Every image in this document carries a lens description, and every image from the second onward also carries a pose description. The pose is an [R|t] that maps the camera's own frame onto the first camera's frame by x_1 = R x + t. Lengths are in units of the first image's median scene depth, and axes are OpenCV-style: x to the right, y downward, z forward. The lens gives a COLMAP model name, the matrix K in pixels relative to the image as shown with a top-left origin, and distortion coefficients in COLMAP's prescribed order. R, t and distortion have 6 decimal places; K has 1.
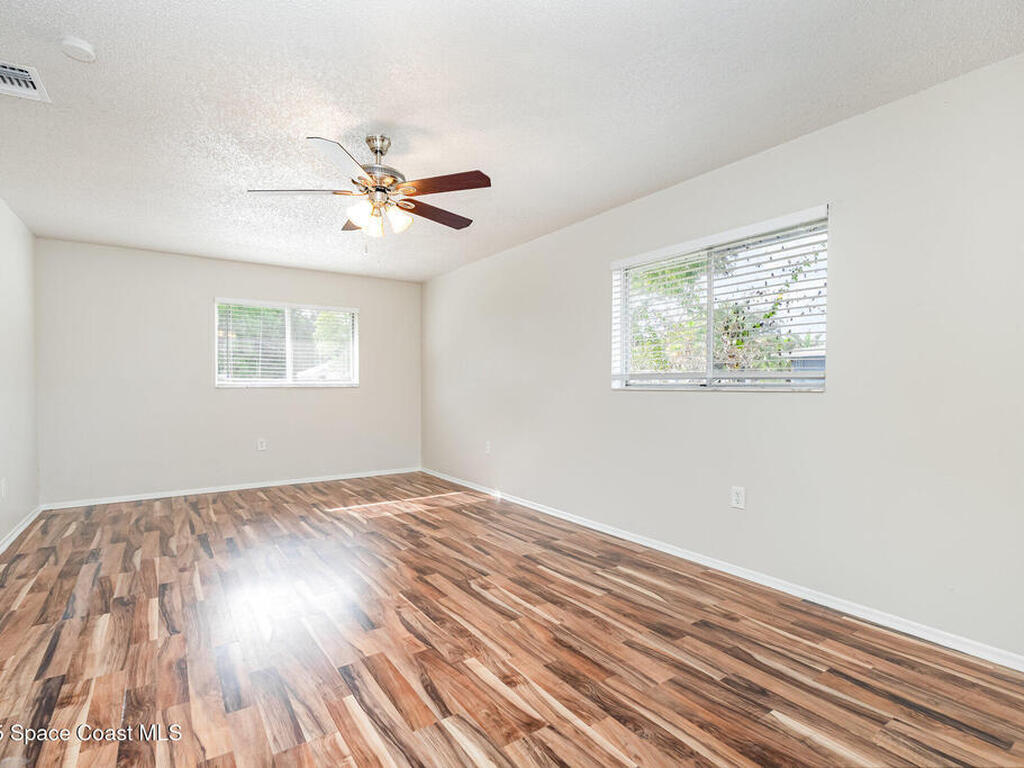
lens RADIAL K [[509.9, 0, 511.8], [0, 509.9, 384.9], [0, 0, 1]] dist [-0.007080, 0.001725]
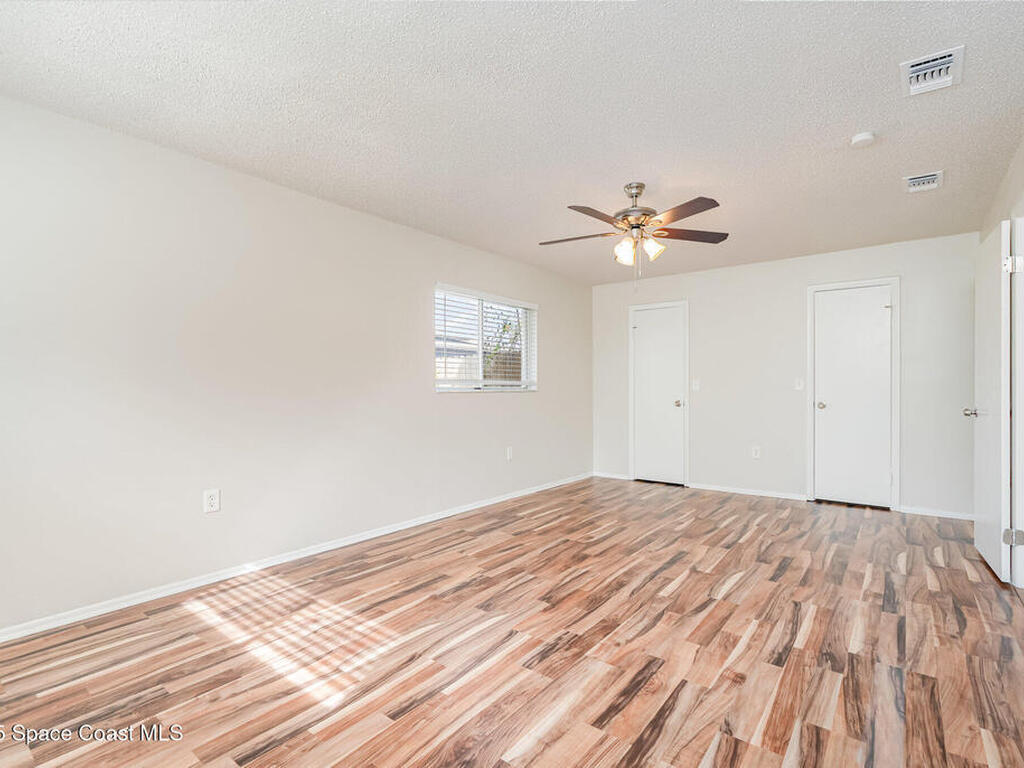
lens RADIAL K [[509.9, 0, 512.2], [0, 509.9, 385.7], [0, 0, 1]] dist [-0.007080, 0.001725]
pose [[-0.302438, 0.005659, 0.953152, -1.176127], [0.002330, 0.999984, -0.005197, -0.000612], [-0.953166, 0.000649, -0.302446, 1.470436]]
